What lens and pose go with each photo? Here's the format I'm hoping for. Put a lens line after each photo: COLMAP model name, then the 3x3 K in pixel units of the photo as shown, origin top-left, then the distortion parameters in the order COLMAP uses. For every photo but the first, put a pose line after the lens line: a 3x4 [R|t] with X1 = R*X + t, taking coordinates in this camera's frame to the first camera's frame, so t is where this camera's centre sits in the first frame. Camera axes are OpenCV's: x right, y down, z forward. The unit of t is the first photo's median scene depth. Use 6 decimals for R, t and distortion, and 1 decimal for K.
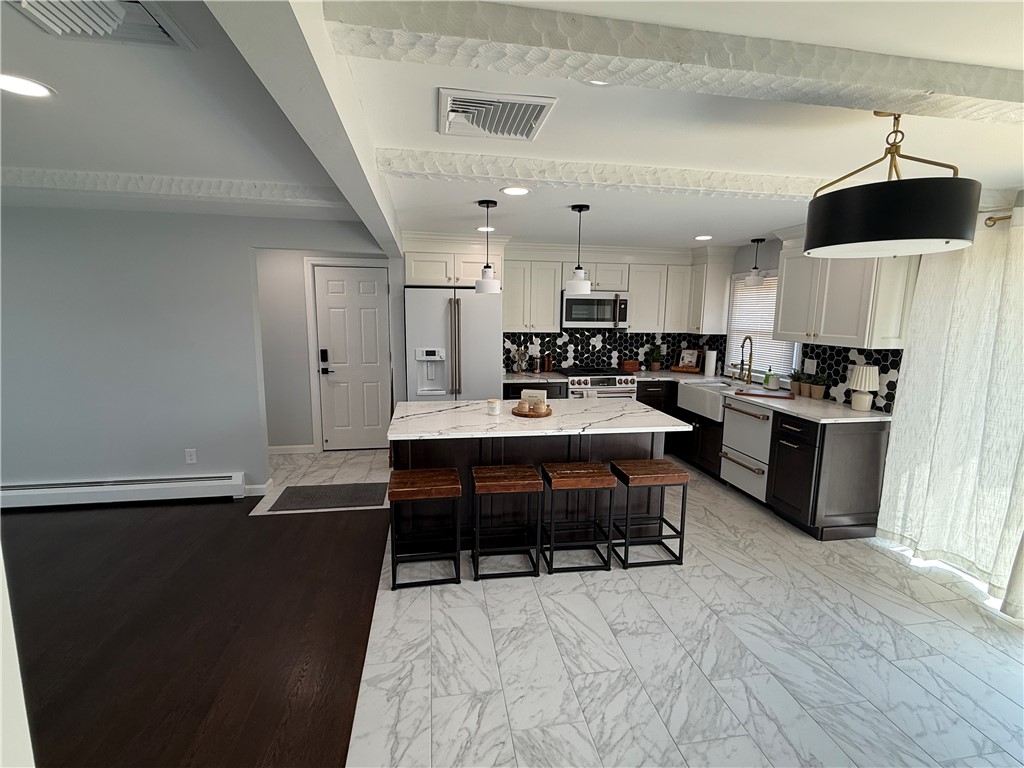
lens RADIAL K [[477.4, 0, 512.0], [0, 477.4, 384.0], [0, 0, 1]] dist [0.000595, 0.000105]
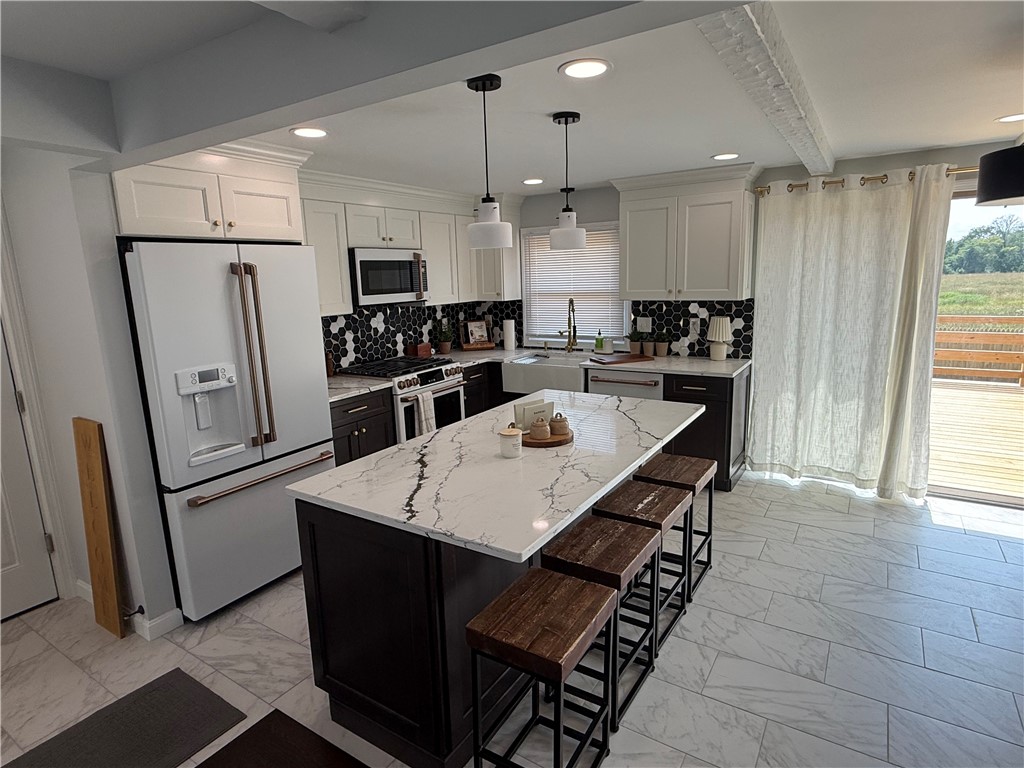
lens RADIAL K [[566.4, 0, 512.0], [0, 566.4, 384.0], [0, 0, 1]] dist [-0.001054, -0.000109]
pose [[0.676294, -0.174616, 0.715637, -0.329966], [0.151932, 0.983675, 0.096438, -0.056754], [-0.720794, 0.043507, 0.691783, 0.325712]]
